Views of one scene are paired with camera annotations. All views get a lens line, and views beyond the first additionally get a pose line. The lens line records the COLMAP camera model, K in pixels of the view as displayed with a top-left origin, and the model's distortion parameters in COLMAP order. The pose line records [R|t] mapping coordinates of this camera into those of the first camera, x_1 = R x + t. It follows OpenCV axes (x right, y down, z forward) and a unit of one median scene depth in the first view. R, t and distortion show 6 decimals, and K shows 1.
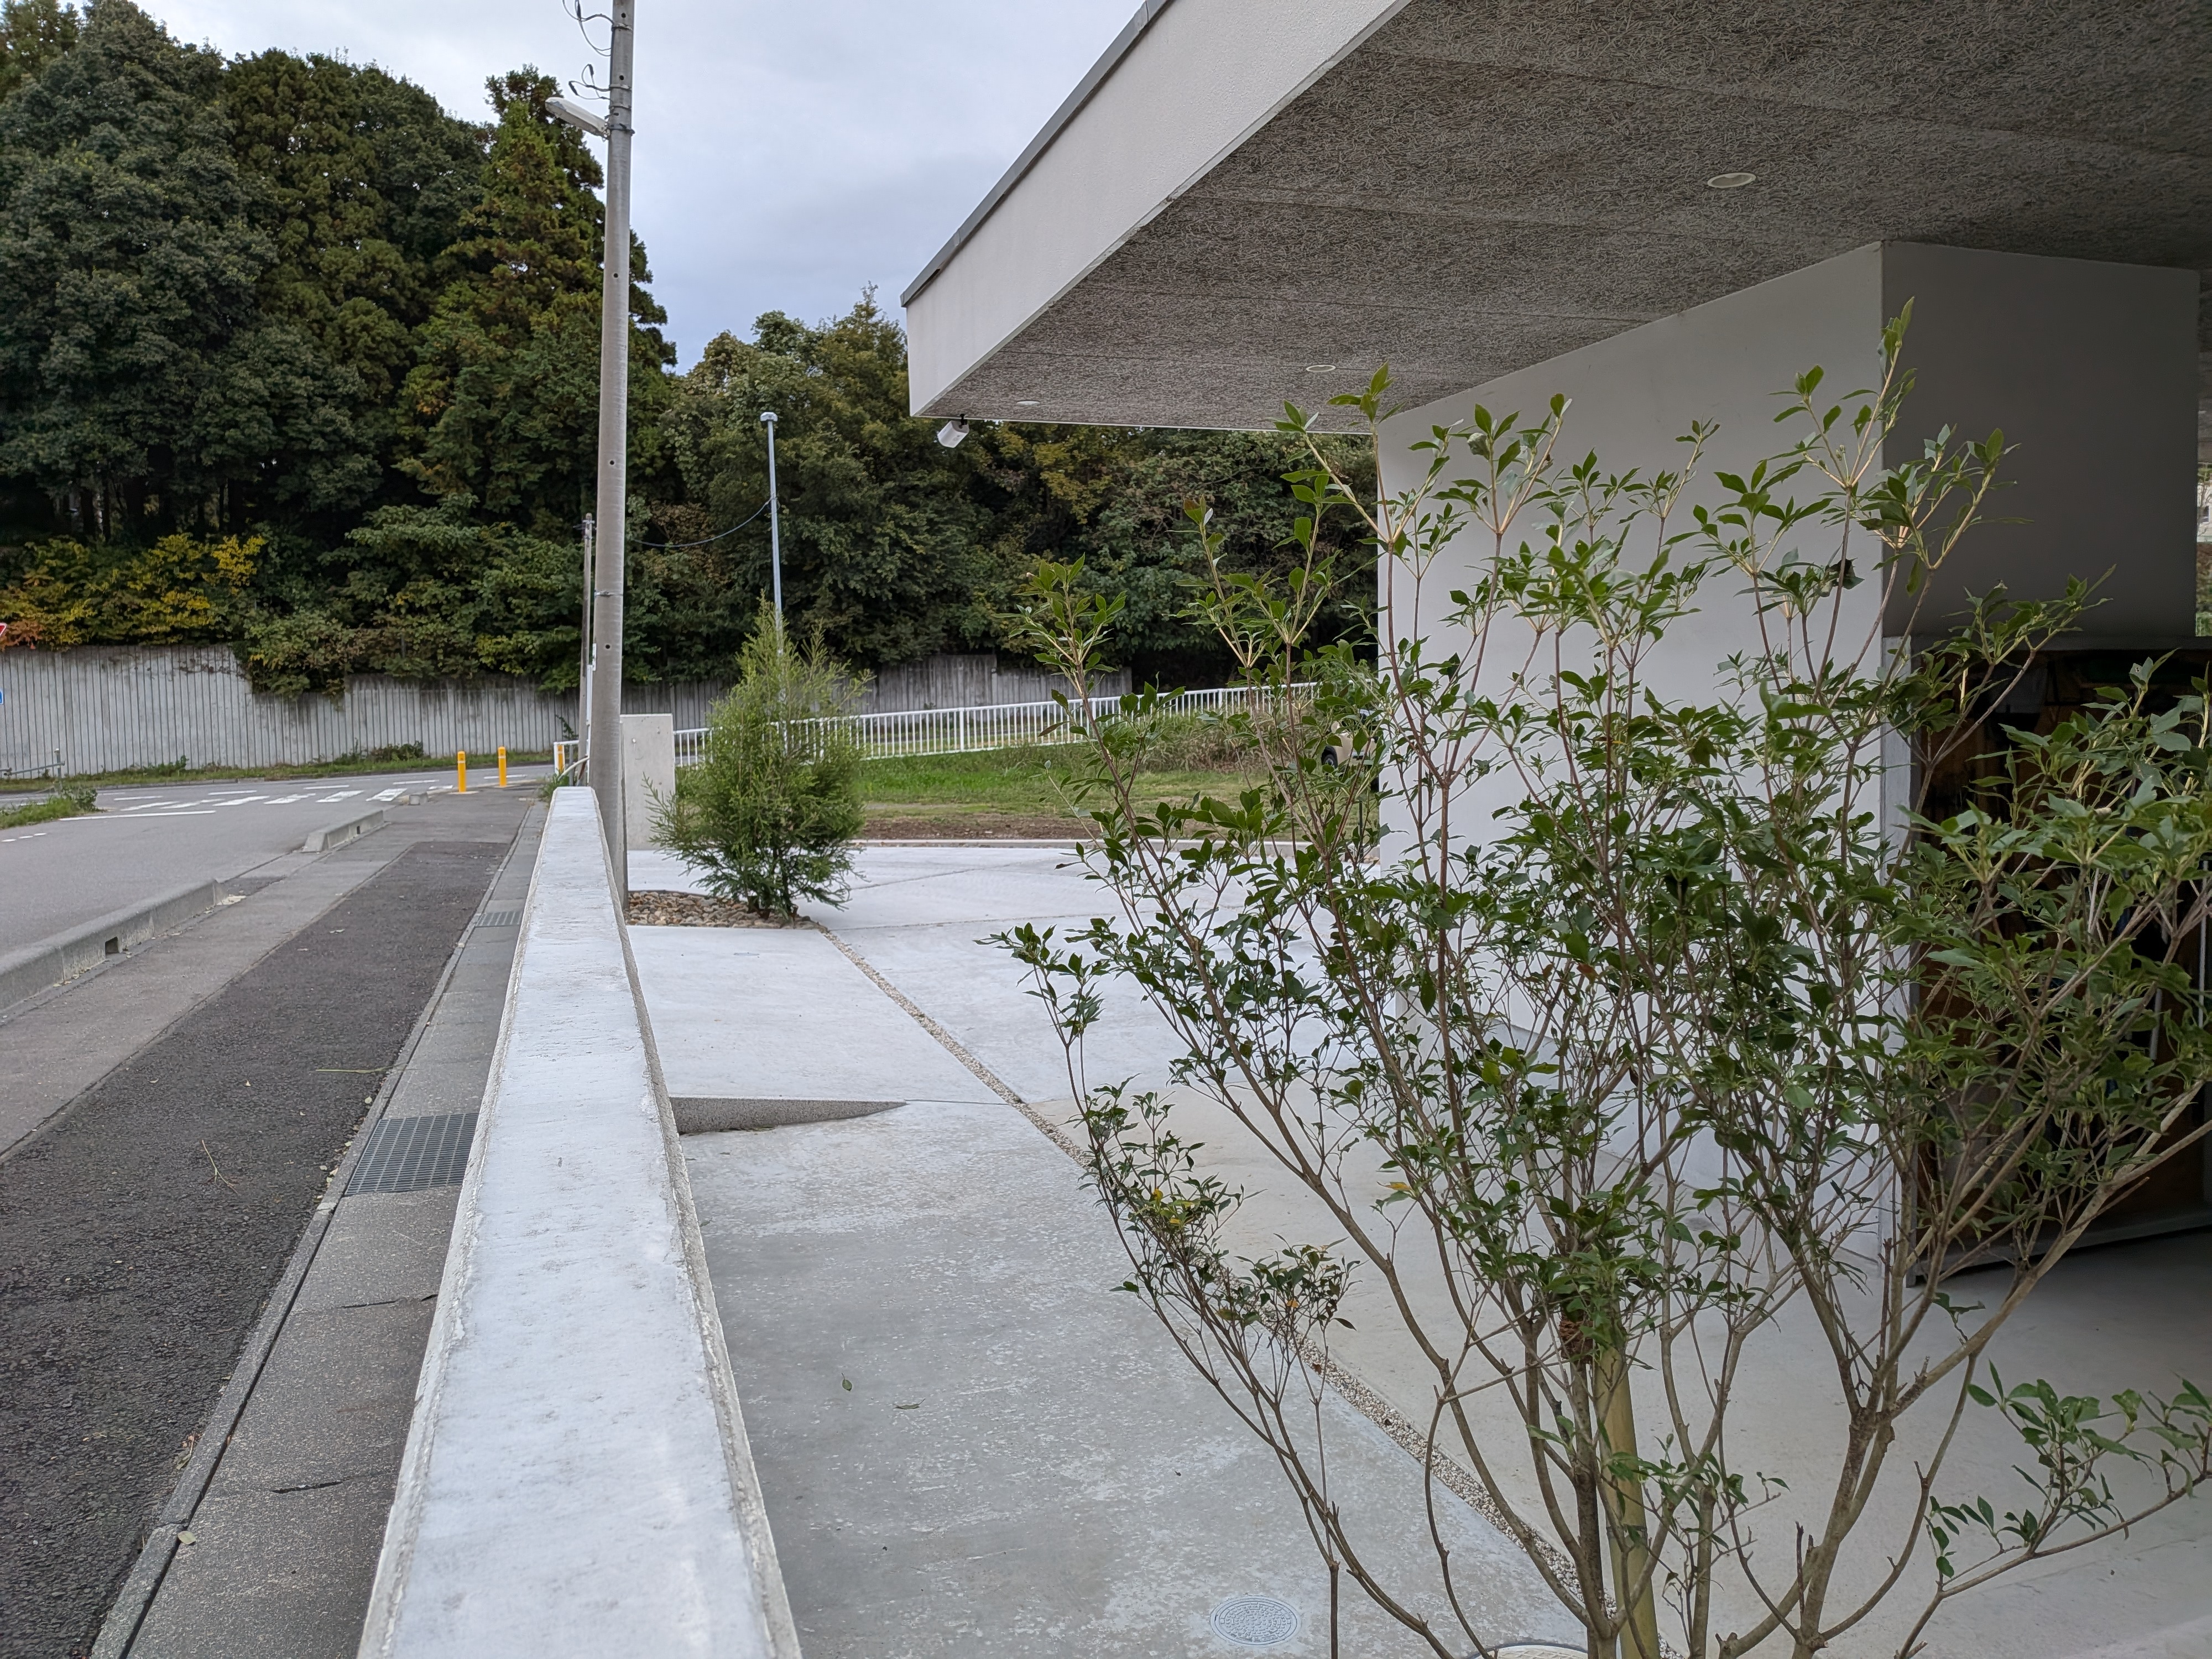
lens RADIAL K [[1649.6, 0, 1106.0], [0, 1649.6, 829.5], [0, 0, 1]] dist [0.001107, -0.010939]
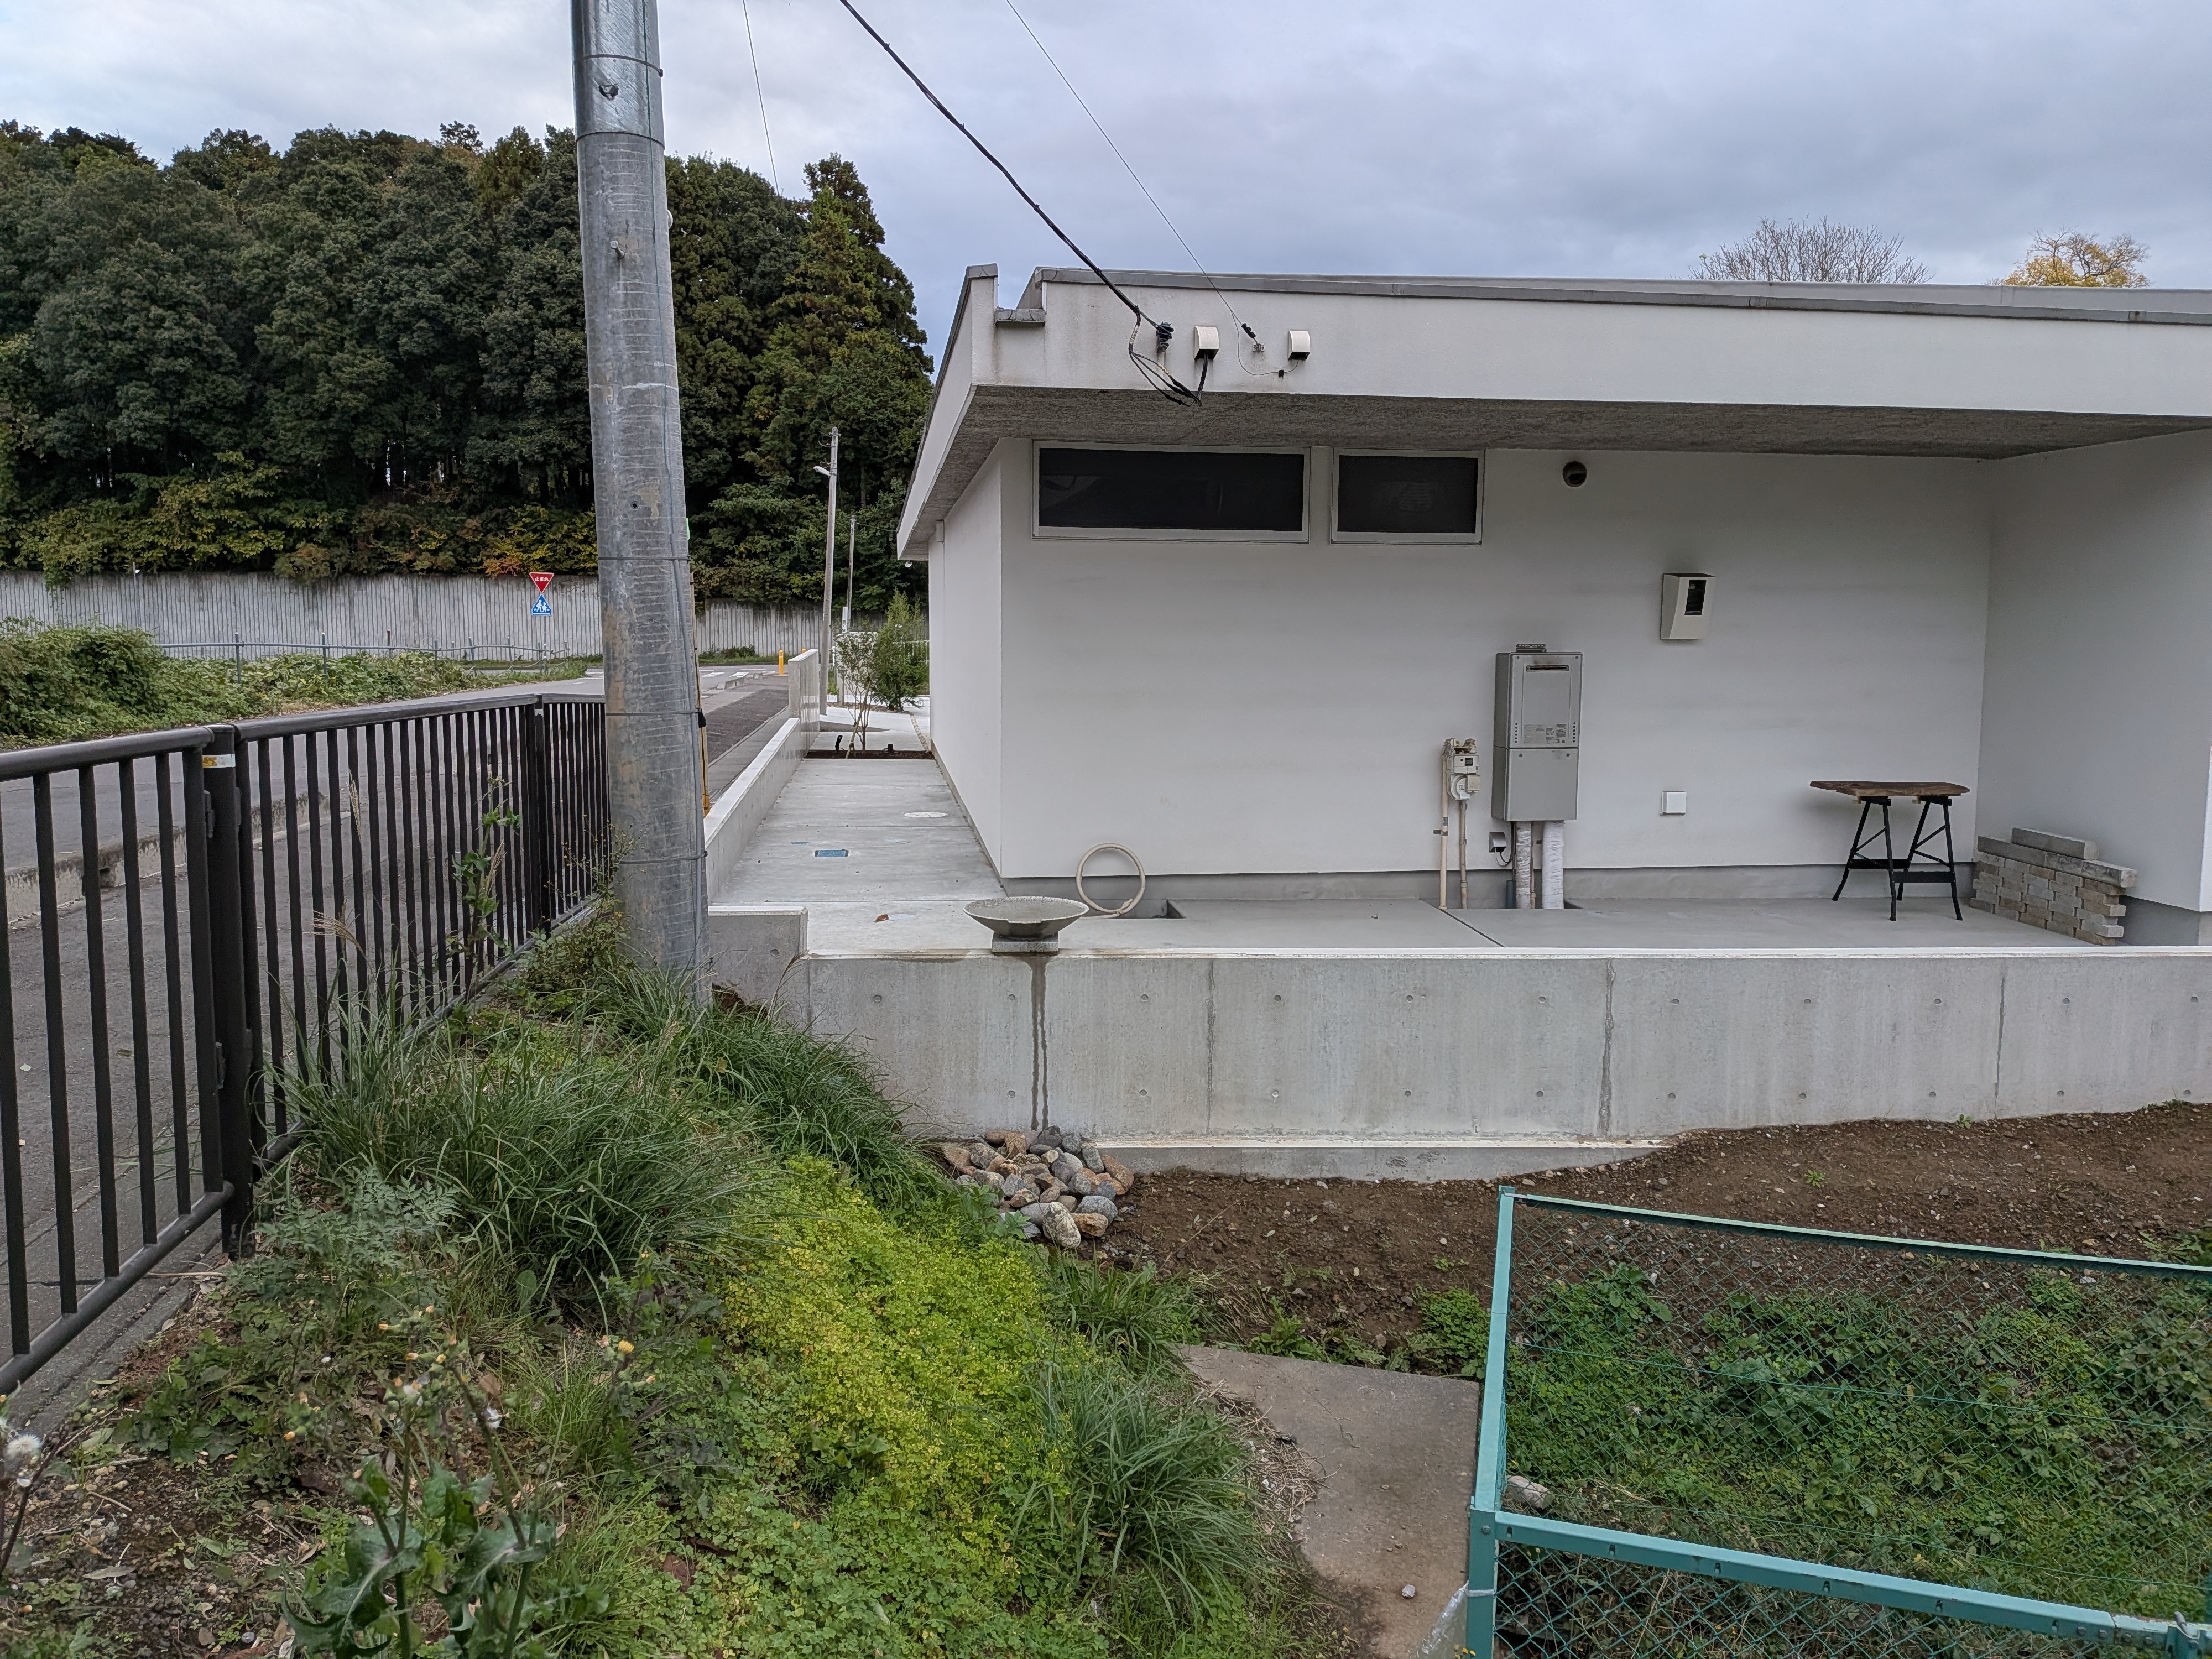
lens RADIAL K [[1511.4, 0, 1109.0], [0, 1511.4, 862.1], [0, 0, 1]] dist [0.046754, -0.119387]
pose [[0.987140, 0.048128, -0.152442, 0.121086], [-0.036011, 0.996041, 0.081272, 0.019797], [0.155750, -0.074737, 0.984965, -0.317758]]
